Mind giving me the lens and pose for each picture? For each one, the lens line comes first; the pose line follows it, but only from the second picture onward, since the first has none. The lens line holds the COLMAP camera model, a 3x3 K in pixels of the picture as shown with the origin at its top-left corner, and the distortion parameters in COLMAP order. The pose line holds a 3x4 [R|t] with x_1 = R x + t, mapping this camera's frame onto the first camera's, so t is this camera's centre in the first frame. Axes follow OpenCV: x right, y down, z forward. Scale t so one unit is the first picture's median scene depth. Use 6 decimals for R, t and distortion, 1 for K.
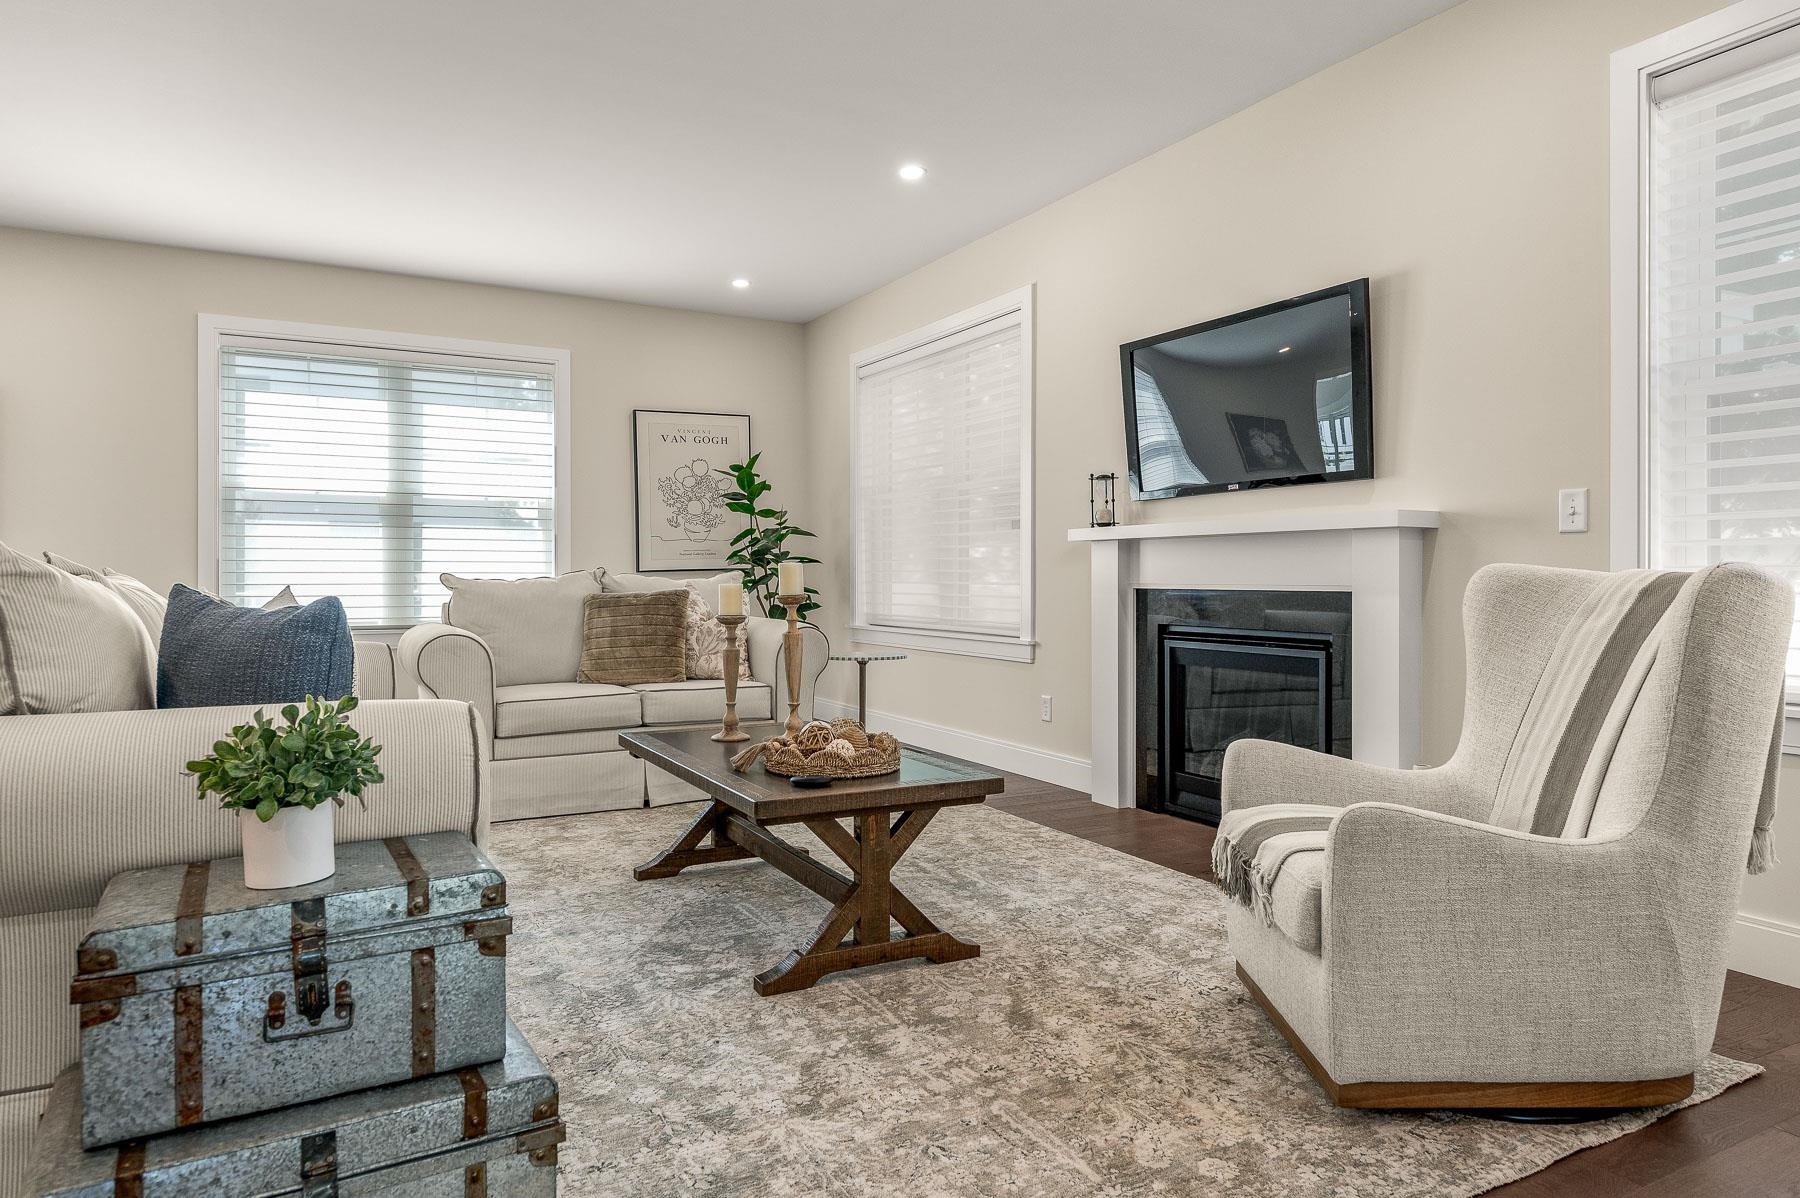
lens RADIAL K [[1113.9, 0, 895.2], [0, 1113.9, 582.8], [0, 0, 1]] dist [0.020140, -0.014169]
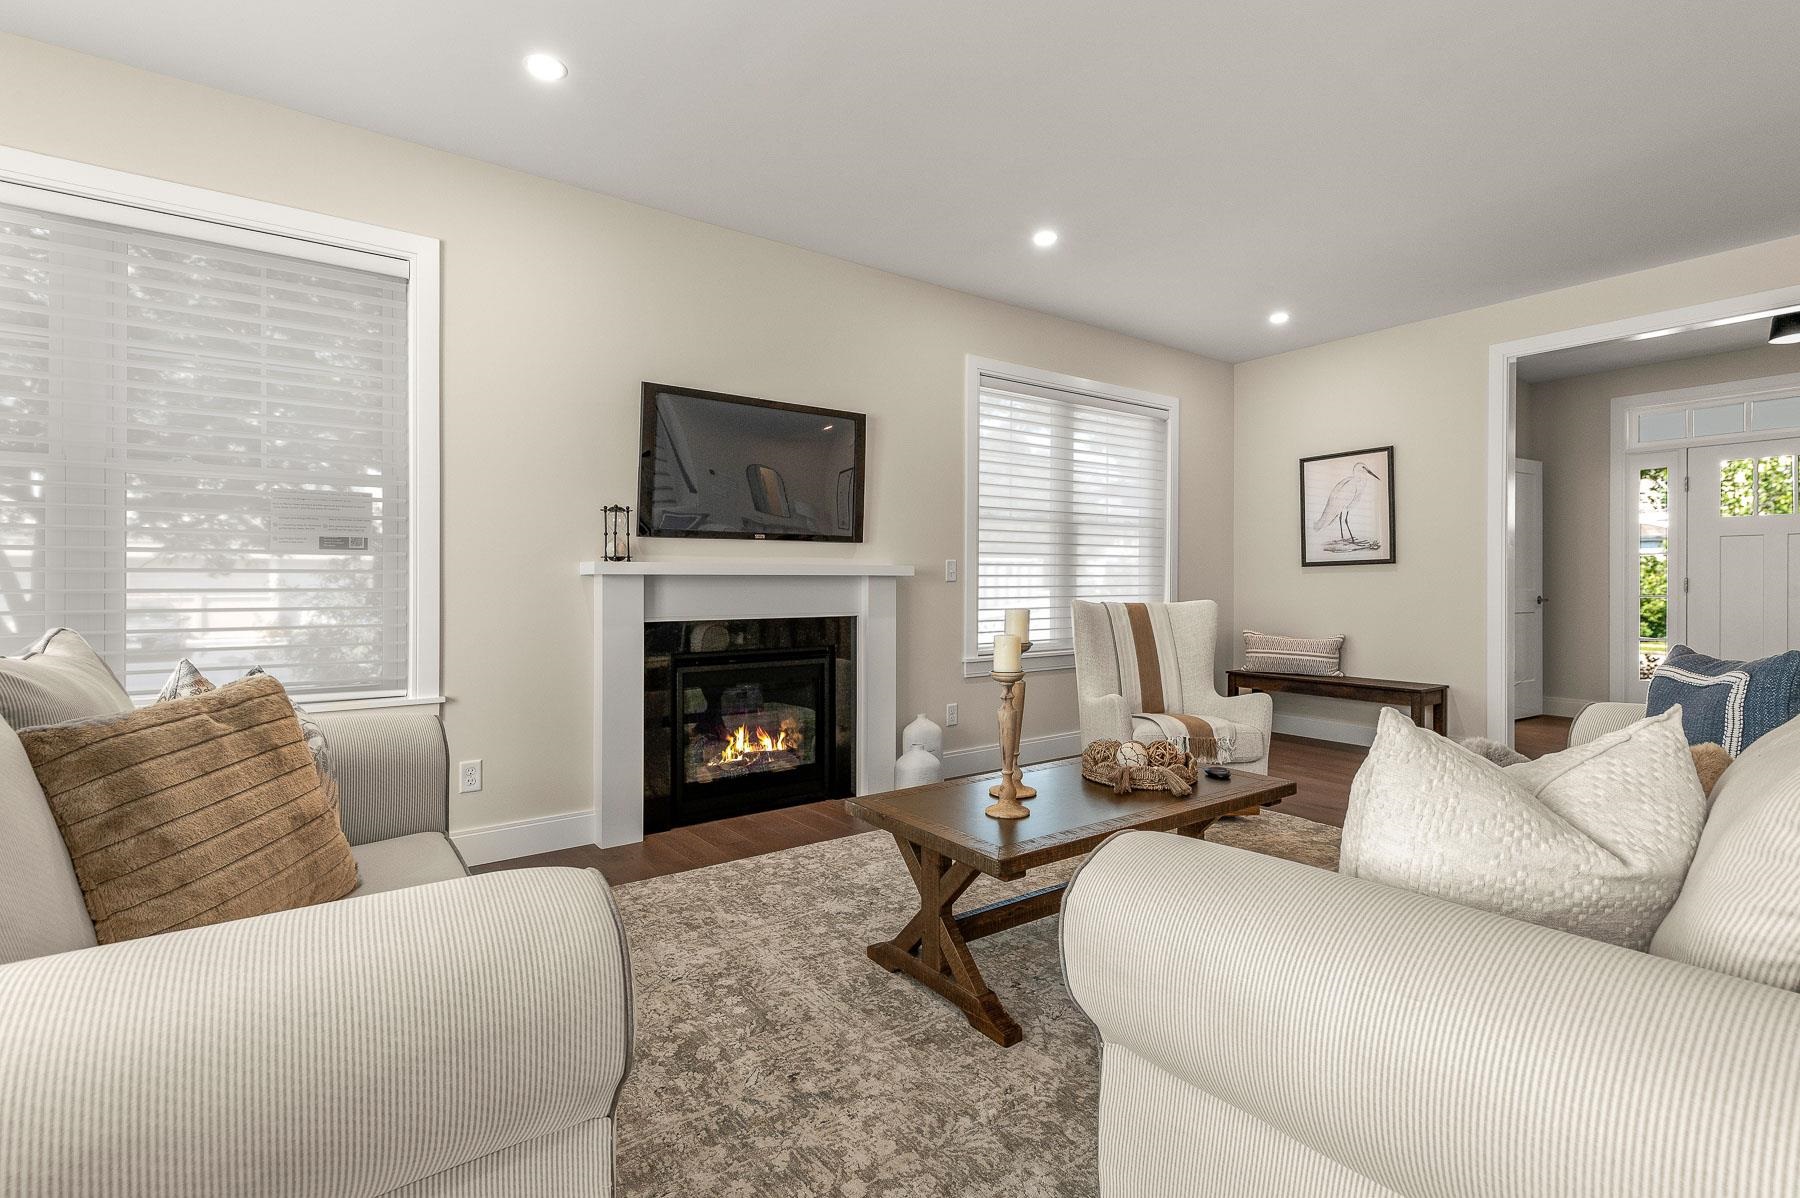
lens RADIAL K [[826.4, 0, 908.0], [0, 826.4, 594.9], [0, 0, 1]] dist [-0.005346, -0.000551]
pose [[-0.138970, -0.017893, 0.990135, -0.573197], [0.002672, 0.999826, 0.018443, -0.033452], [-0.990293, 0.005209, -0.138898, 0.860404]]
